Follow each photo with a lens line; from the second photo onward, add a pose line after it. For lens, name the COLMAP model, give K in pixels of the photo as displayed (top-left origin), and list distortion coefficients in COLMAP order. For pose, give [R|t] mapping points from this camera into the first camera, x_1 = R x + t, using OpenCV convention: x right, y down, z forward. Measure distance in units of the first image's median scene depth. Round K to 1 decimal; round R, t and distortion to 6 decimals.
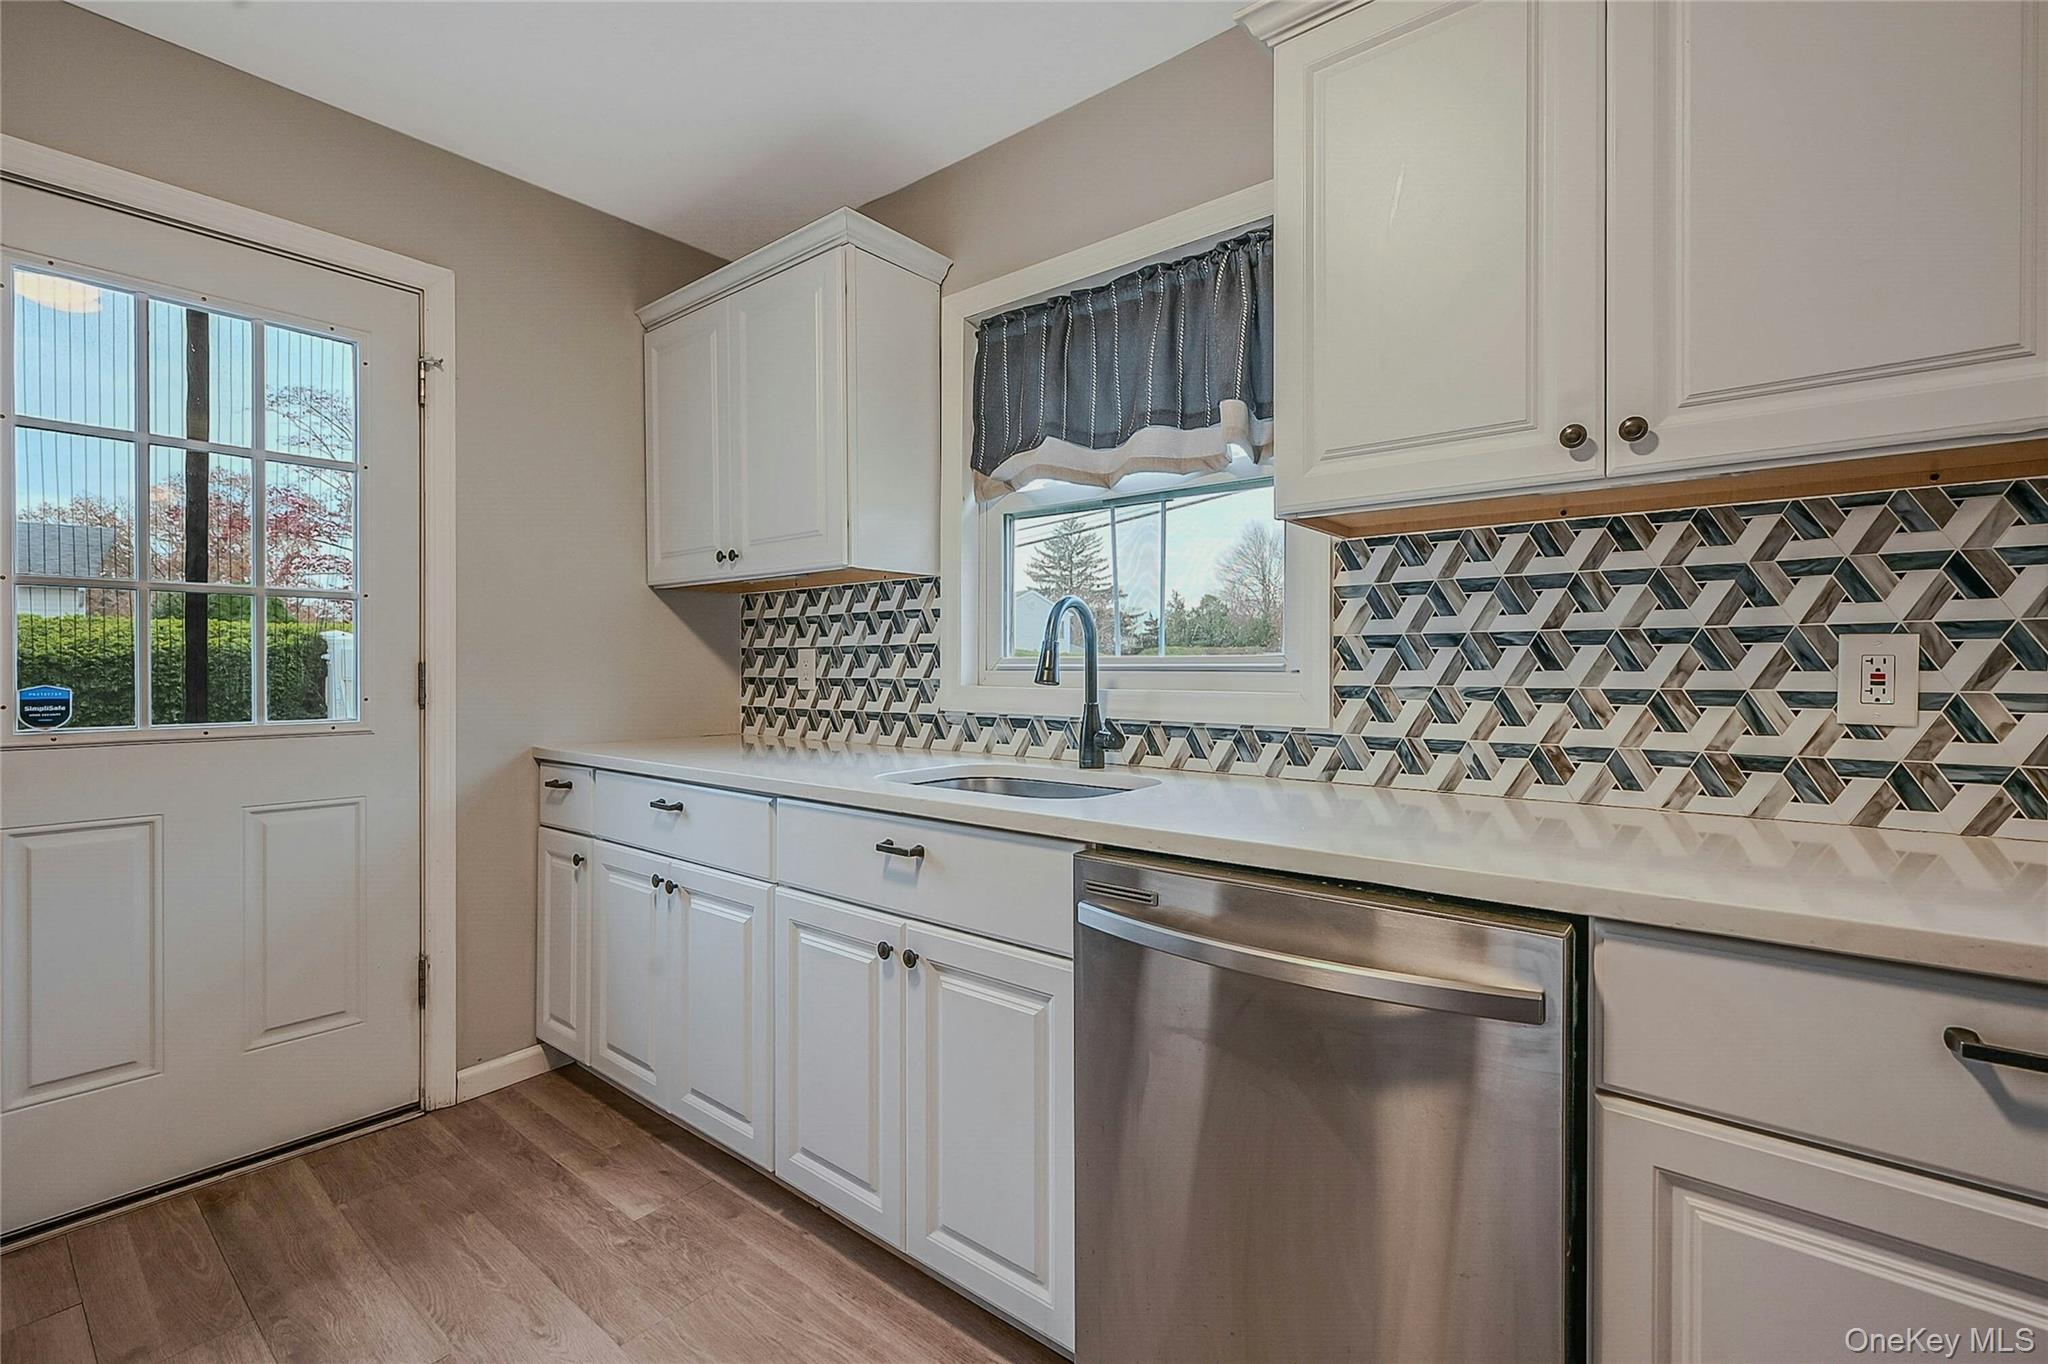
lens RADIAL K [[902.3, 0, 1022.5], [0, 902.3, 675.2], [0, 0, 1]] dist [-0.002239, 0.000927]
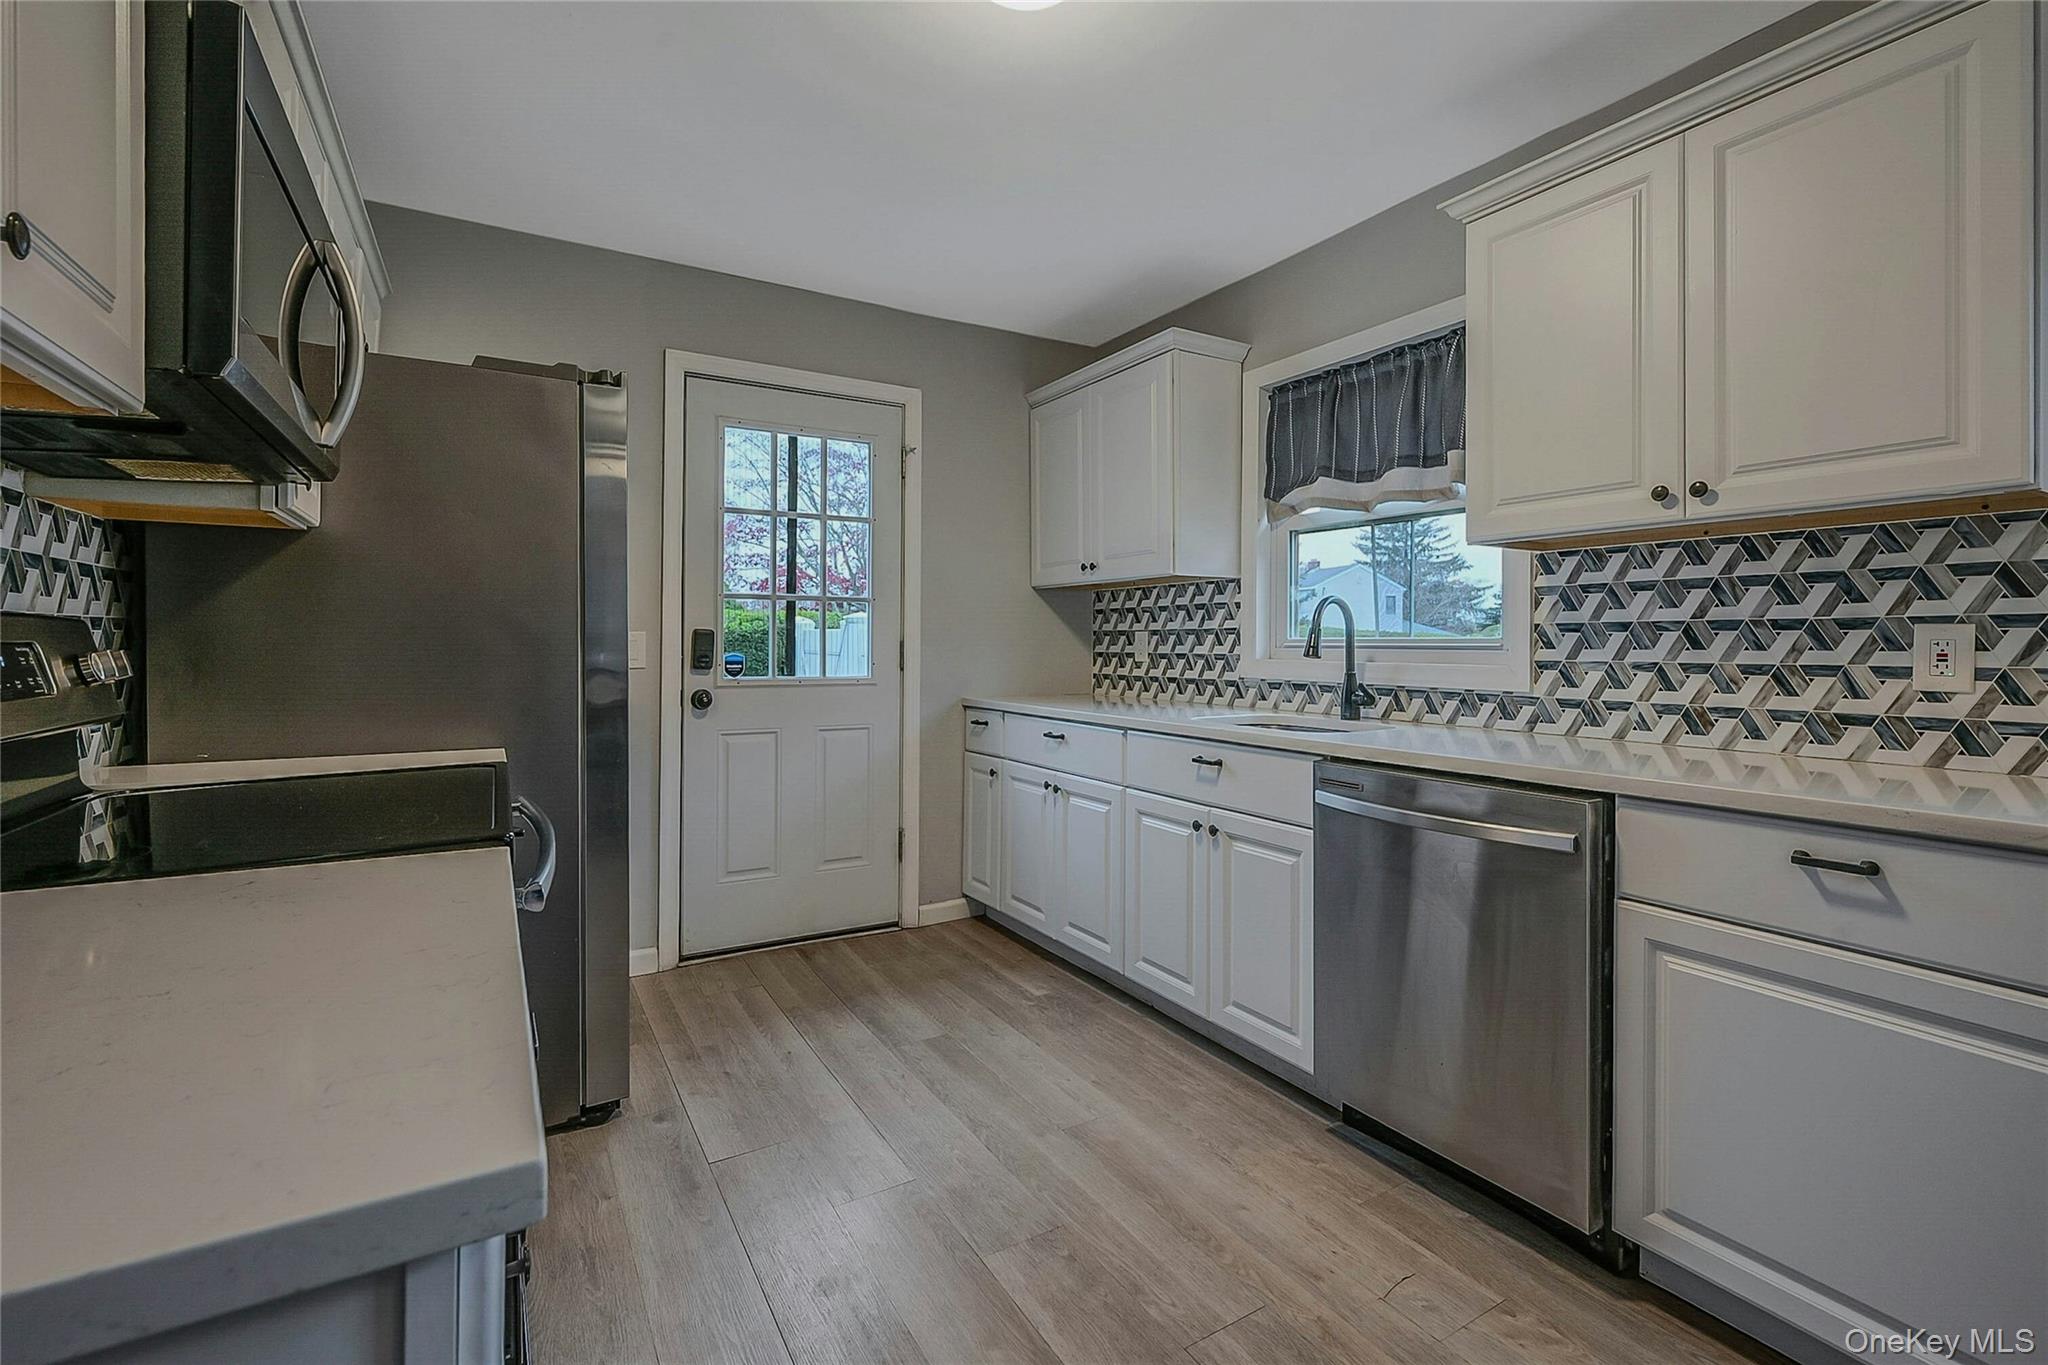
lens RADIAL K [[902.3, 0, 1018.0], [0, 902.3, 643.8], [0, 0, 1]] dist [-0.002239, 0.000927]
pose [[0.938044, 0.003230, -0.346502, 0.082985], [-0.006555, 0.999943, -0.008427, 0.003086], [0.346455, 0.010176, 0.938011, -0.495153]]
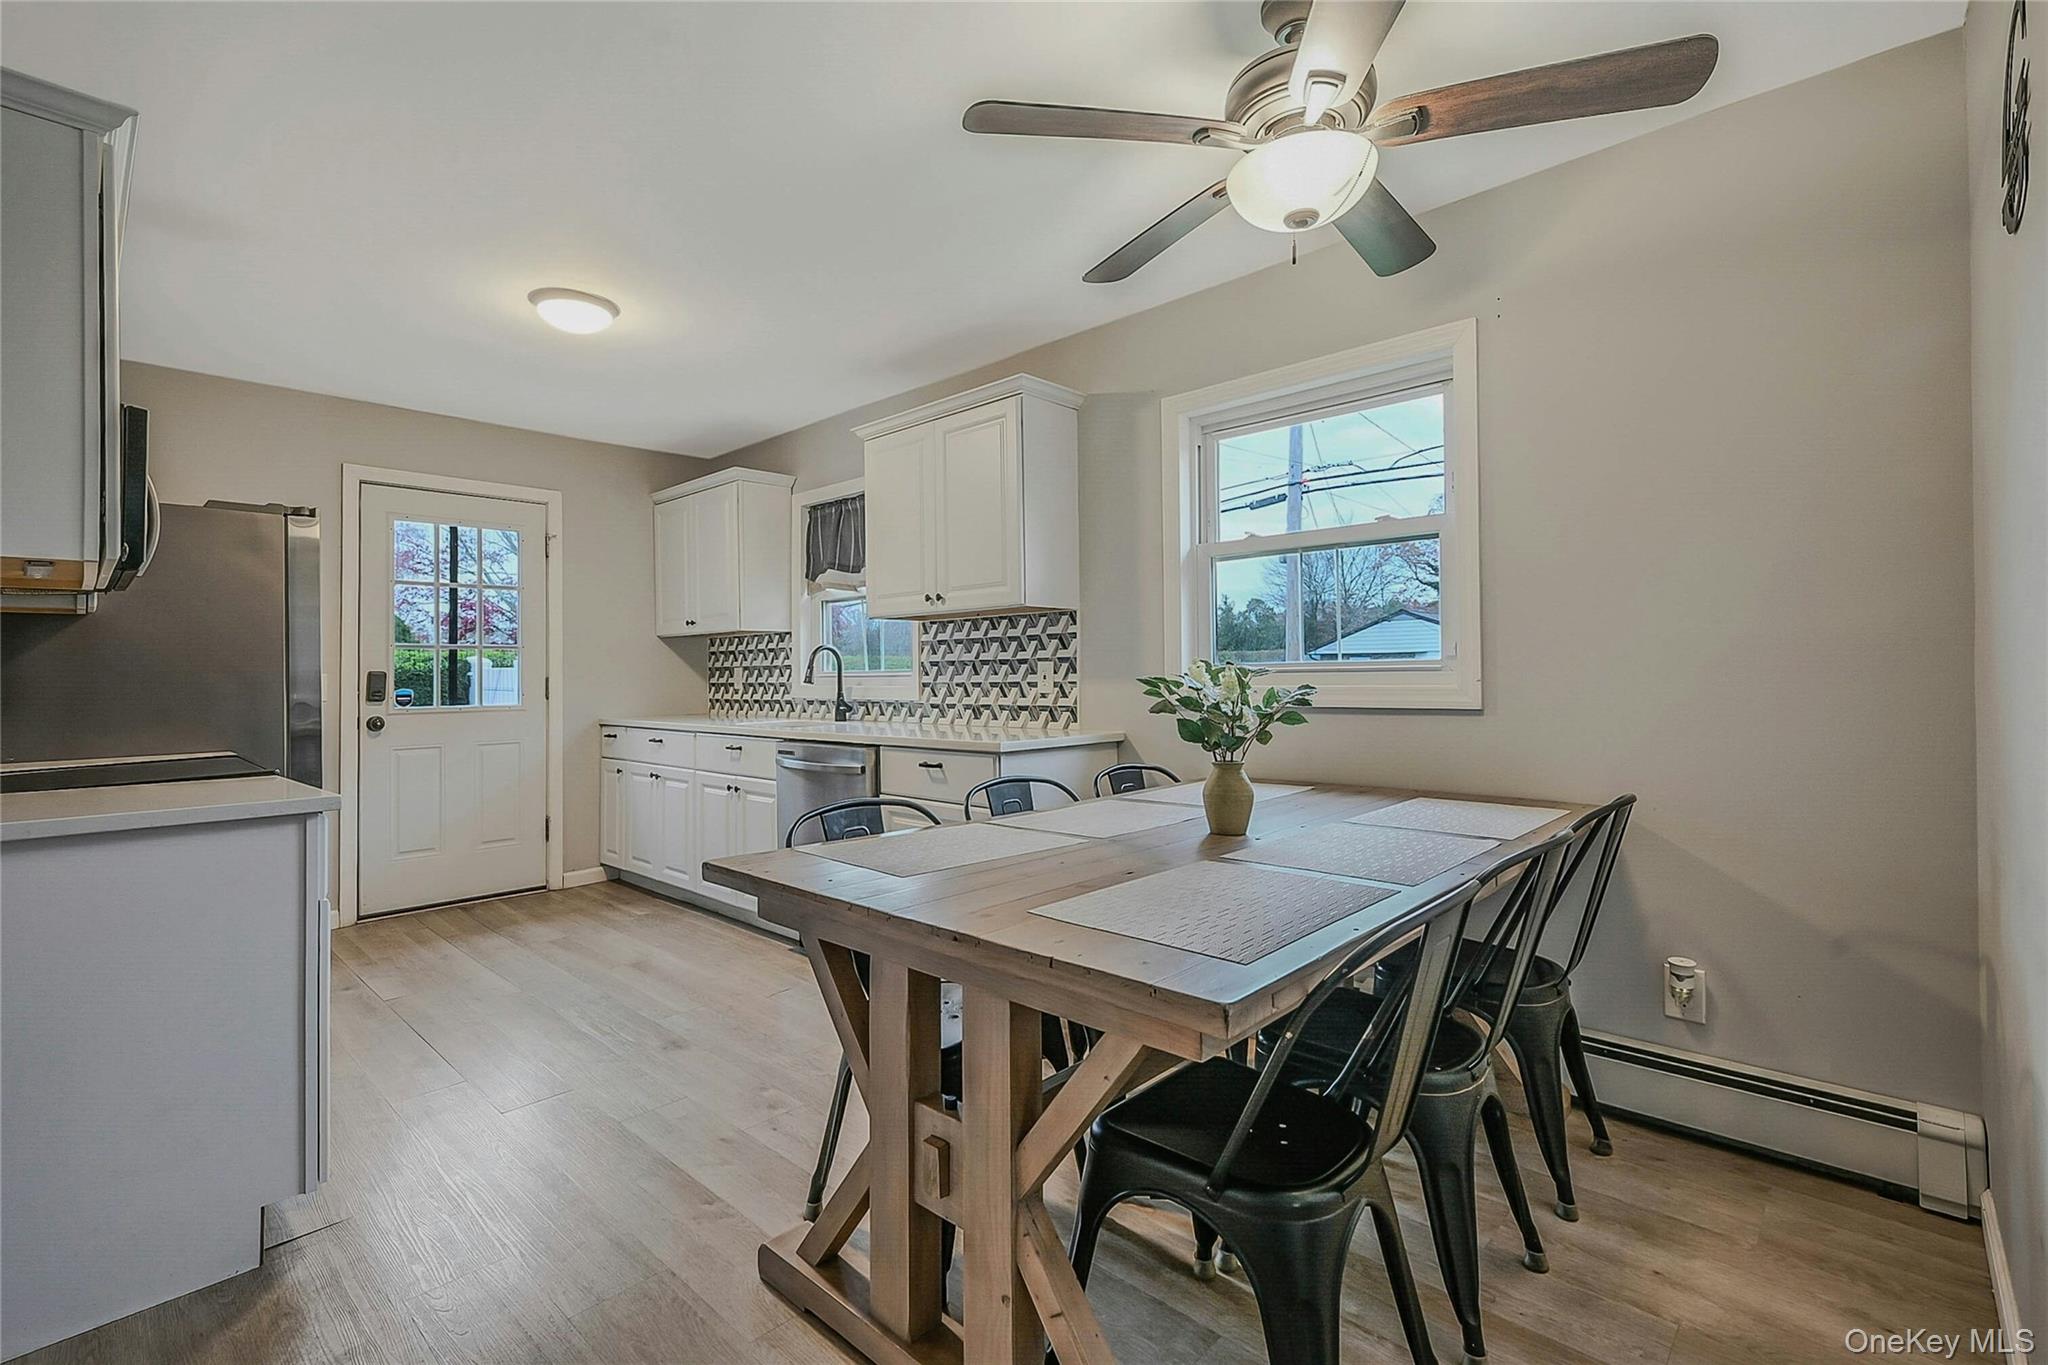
lens RADIAL K [[902.3, 0, 1021.4], [0, 902.3, 660.1], [0, 0, 1]] dist [-0.002239, 0.000927]
pose [[0.997693, -0.014441, -0.066330, 0.719164], [0.012899, 0.999638, -0.023617, 0.011664], [0.066647, 0.022707, 0.997518, -1.276224]]
